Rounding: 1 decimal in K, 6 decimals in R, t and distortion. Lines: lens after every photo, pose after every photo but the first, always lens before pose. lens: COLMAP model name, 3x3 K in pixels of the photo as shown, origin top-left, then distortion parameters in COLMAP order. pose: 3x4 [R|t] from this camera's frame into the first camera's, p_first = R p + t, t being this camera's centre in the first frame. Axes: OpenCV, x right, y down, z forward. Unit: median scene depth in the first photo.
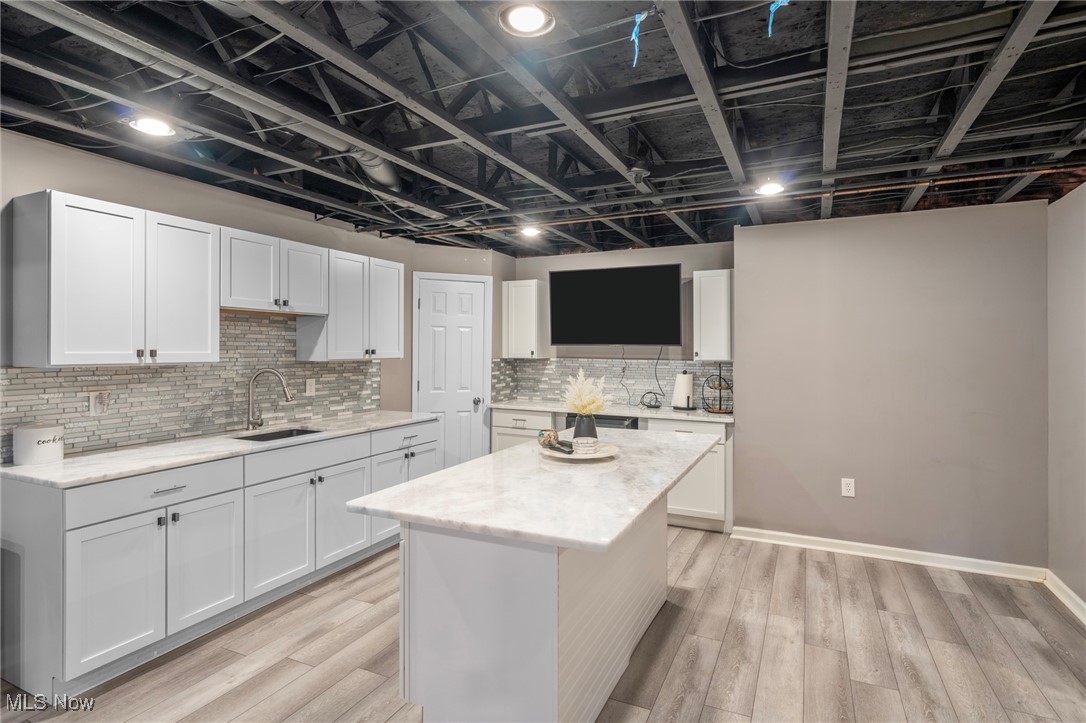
lens RADIAL K [[559.1, 0, 538.8], [0, 559.1, 356.8], [0, 0, 1]] dist [-0.002248, -0.000608]
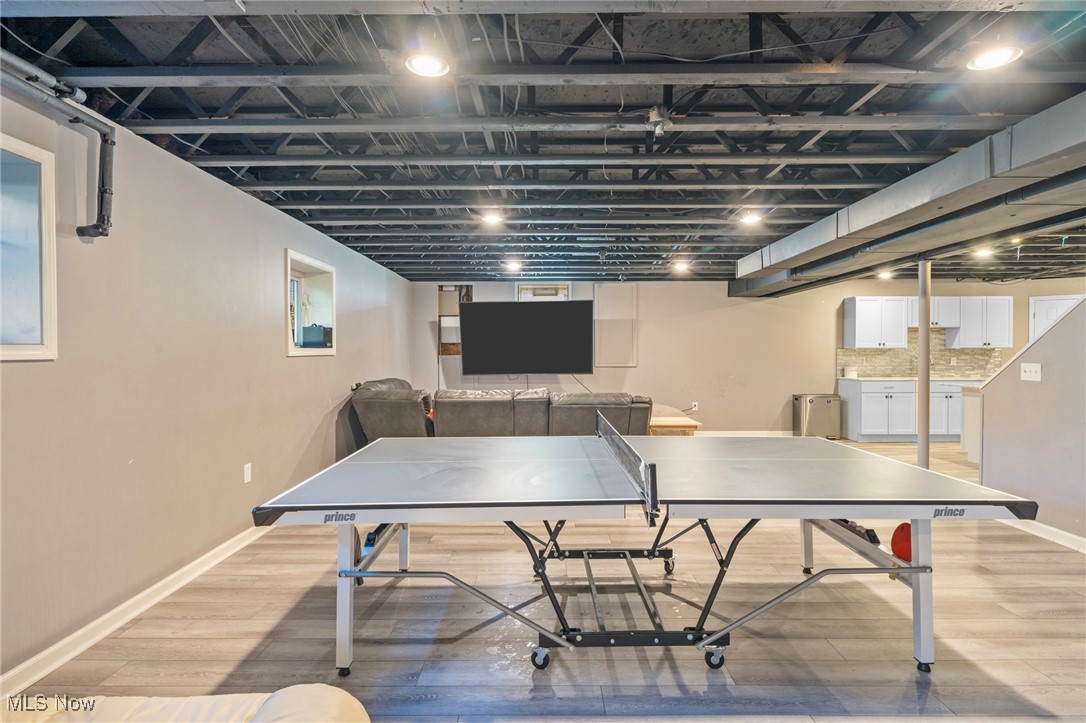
lens RADIAL K [[559.1, 0, 540.7], [0, 559.1, 360.1], [0, 0, 1]] dist [-0.002248, -0.000608]
pose [[0.432389, 0.005224, -0.901672, 1.036694], [-0.008205, 0.999965, 0.001859, 0.075017], [0.901650, 0.006595, 0.432417, -1.668724]]
